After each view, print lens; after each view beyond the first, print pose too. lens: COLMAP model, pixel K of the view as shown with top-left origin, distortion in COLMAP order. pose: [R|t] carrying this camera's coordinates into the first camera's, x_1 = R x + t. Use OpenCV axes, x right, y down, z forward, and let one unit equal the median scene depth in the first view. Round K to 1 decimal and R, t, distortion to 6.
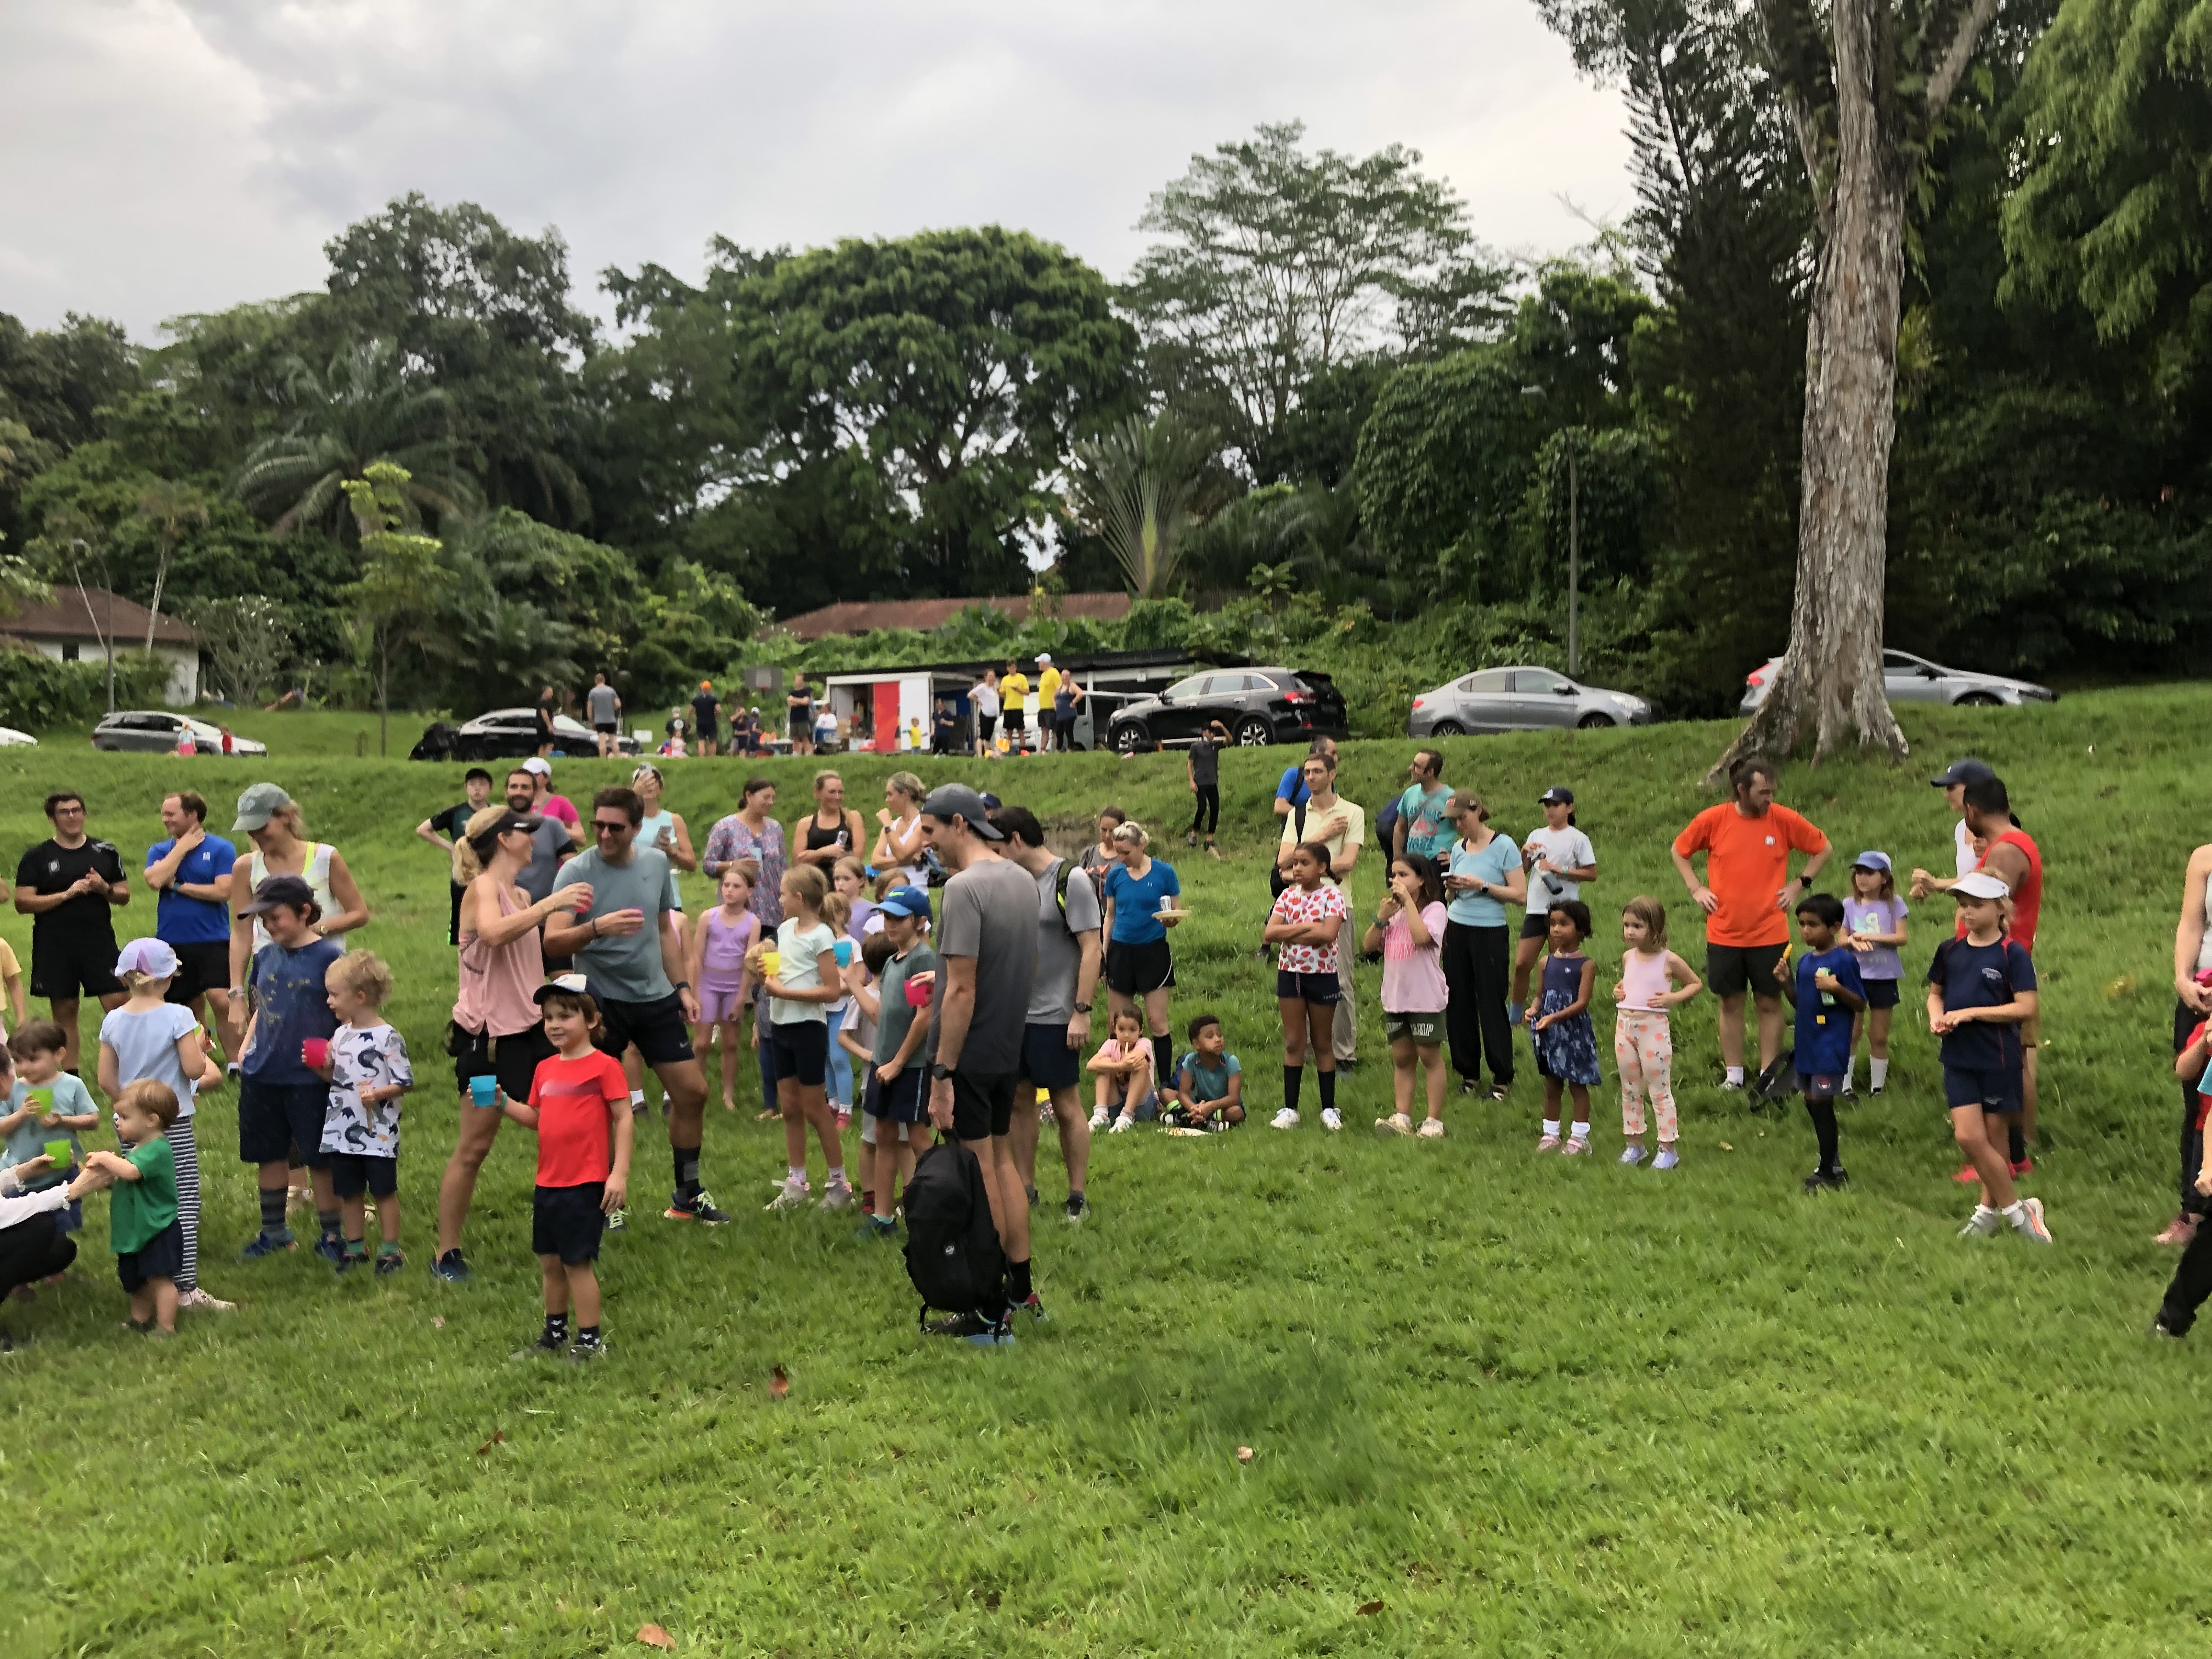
lens RADIAL K [[1860.1, 0, 1106.0], [0, 1860.1, 829.5], [0, 0, 1]] dist [-0.004721, -0.003654]
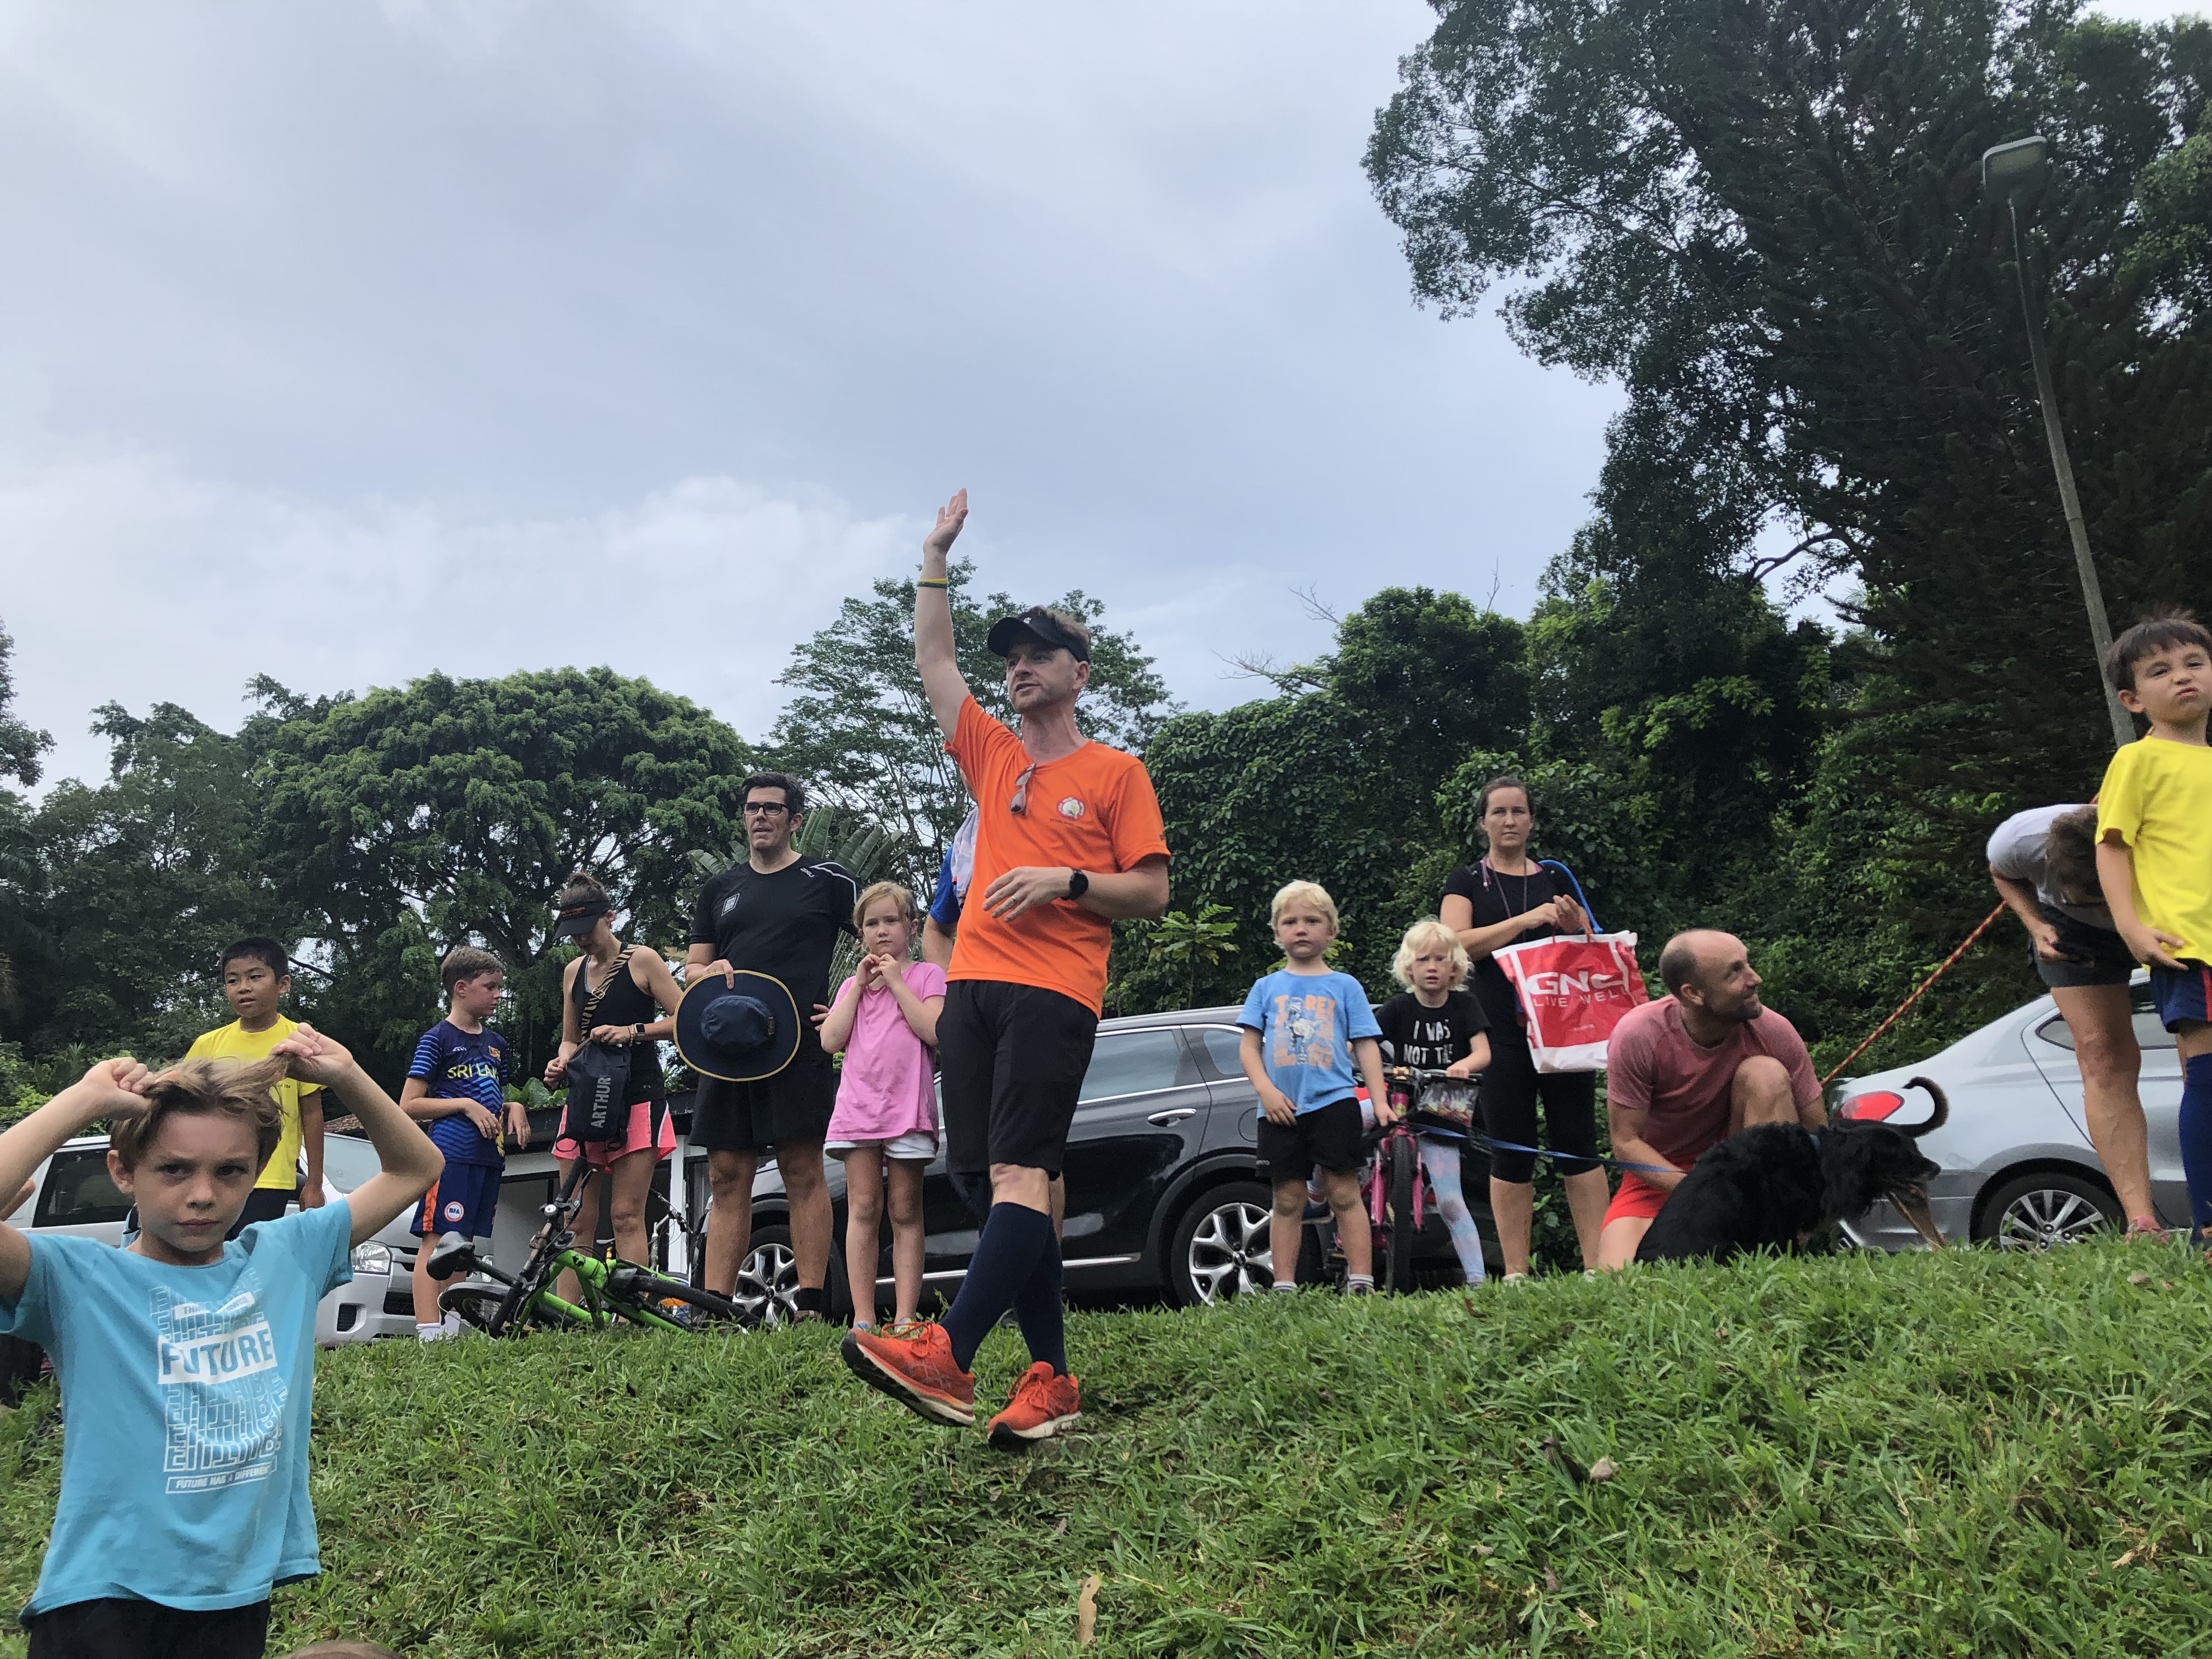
lens RADIAL K [[1826.9, 0, 1163.3], [0, 1826.9, 767.2], [0, 0, 1]] dist [-0.036013, -0.009212]
pose [[0.975224, 0.019599, 0.220349, 0.004890], [0.051080, 0.949201, -0.310496, -0.013033], [-0.215241, 0.314059, 0.924683, 0.196768]]
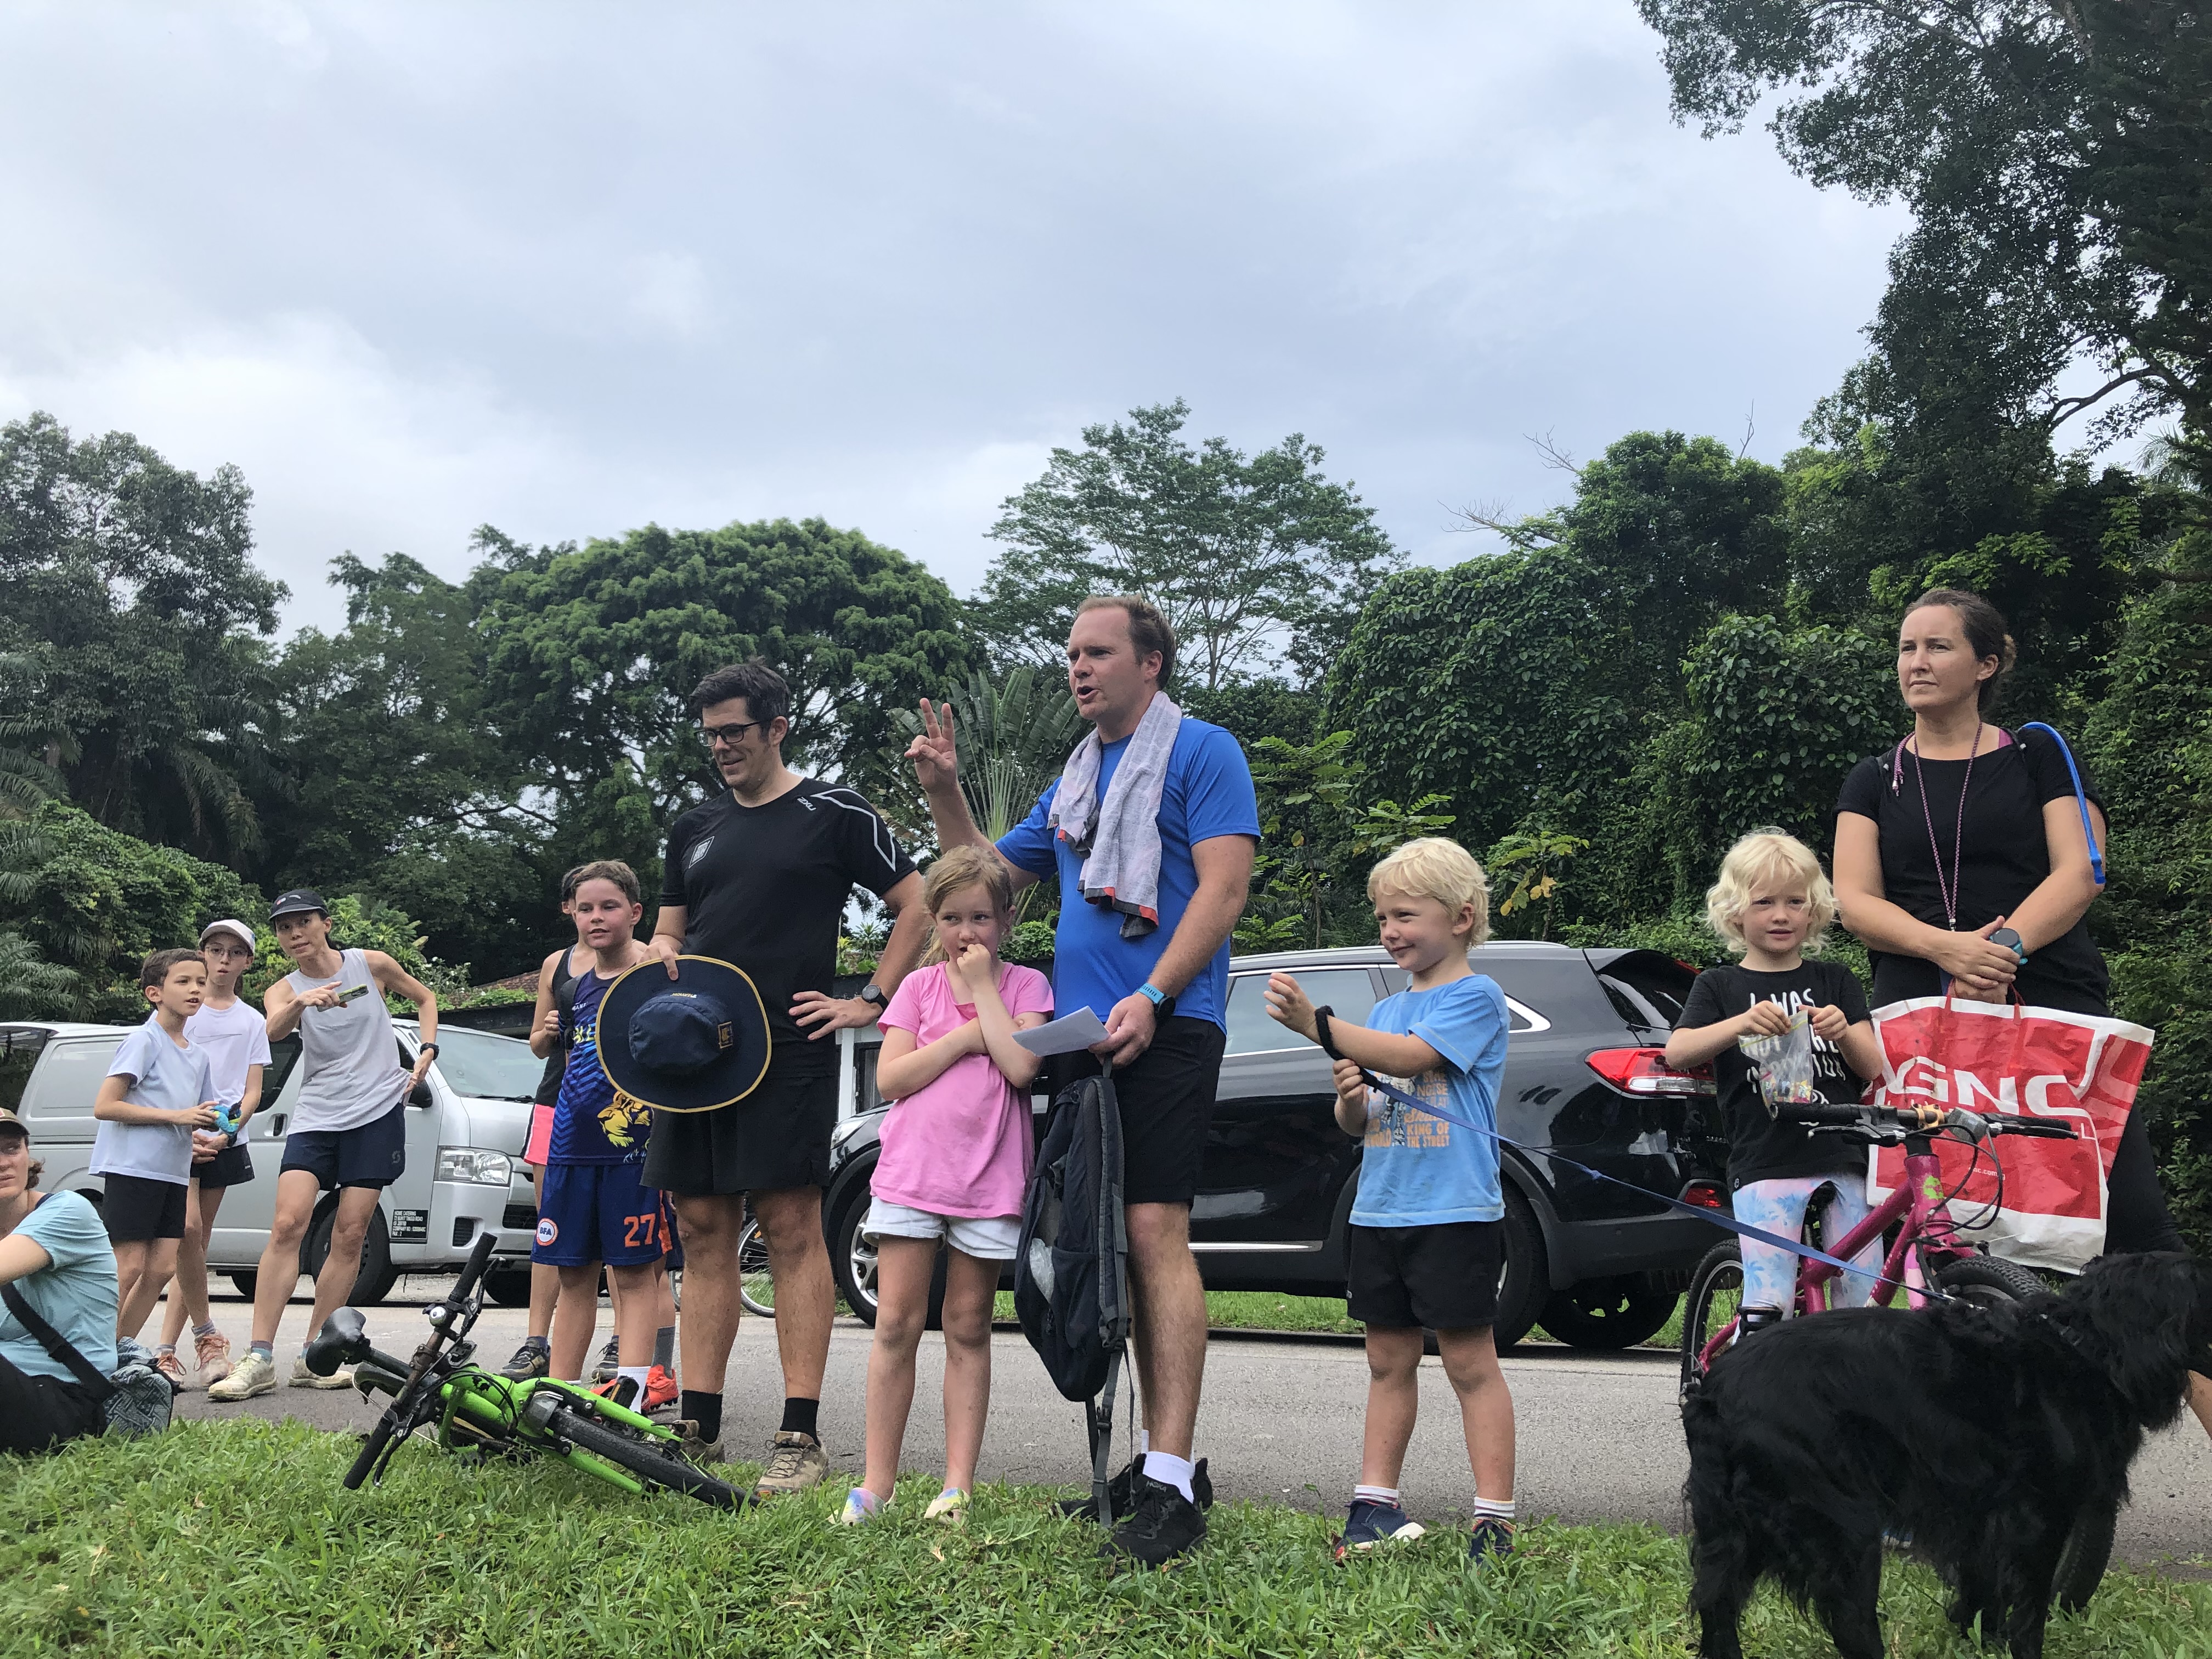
lens RADIAL K [[1860.1, 0, 1106.0], [0, 1860.1, 829.5], [0, 0, 1]] dist [-0.004721, -0.003654]
pose [[0.996740, 0.021038, 0.077889, 0.006523], [-0.004379, 0.978088, -0.208145, -0.015112], [-0.080562, 0.207125, 0.974992, 0.202444]]
